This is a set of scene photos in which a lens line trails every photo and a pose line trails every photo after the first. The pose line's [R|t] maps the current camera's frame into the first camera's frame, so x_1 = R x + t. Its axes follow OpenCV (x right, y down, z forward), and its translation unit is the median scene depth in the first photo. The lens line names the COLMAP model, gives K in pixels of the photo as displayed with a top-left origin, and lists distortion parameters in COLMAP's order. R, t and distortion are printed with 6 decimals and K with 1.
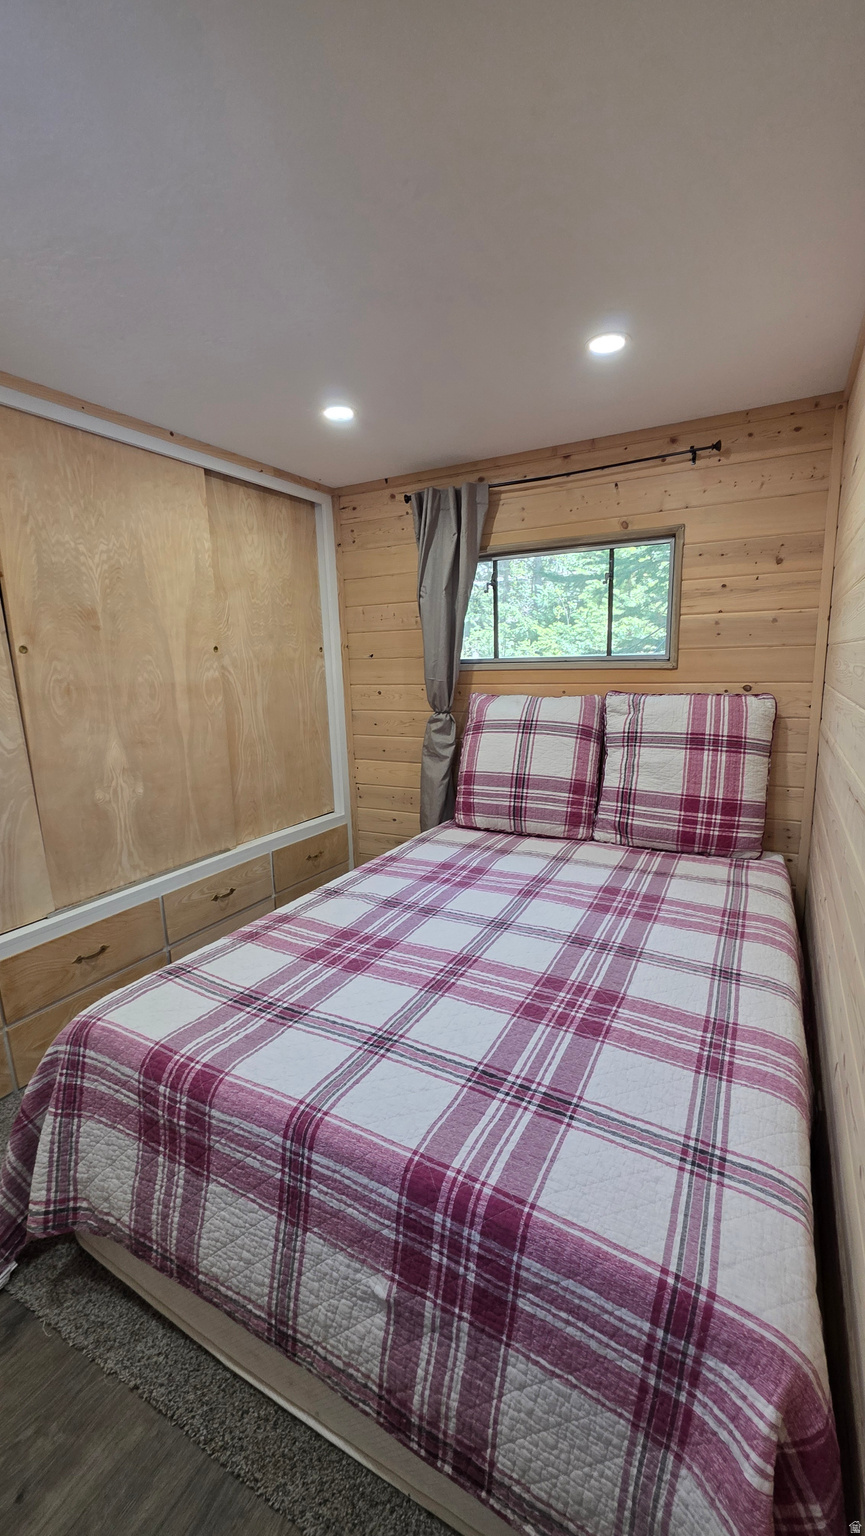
lens RADIAL K [[612.0, 0, 437.2], [0, 612.0, 771.7], [0, 0, 1]] dist [-0.000614, 0.000038]
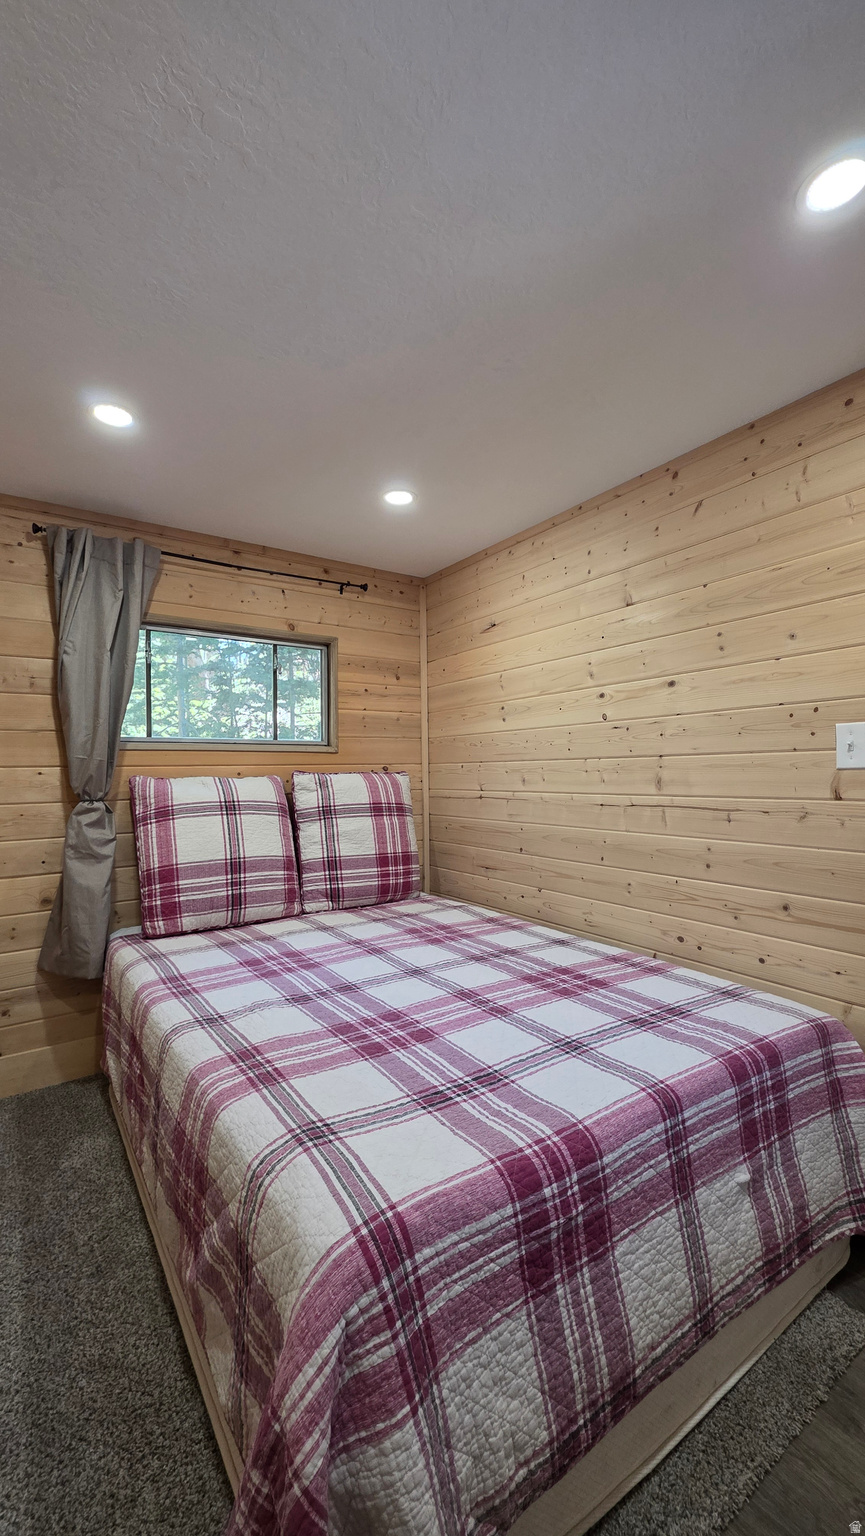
lens RADIAL K [[612.0, 0, 435.7], [0, 612.0, 766.0], [0, 0, 1]] dist [-0.000614, 0.000038]
pose [[0.460222, 0.026405, 0.887411, -0.596882], [0.159650, 0.980802, -0.111980, 0.020648], [-0.873331, 0.193211, 0.447171, 0.321435]]
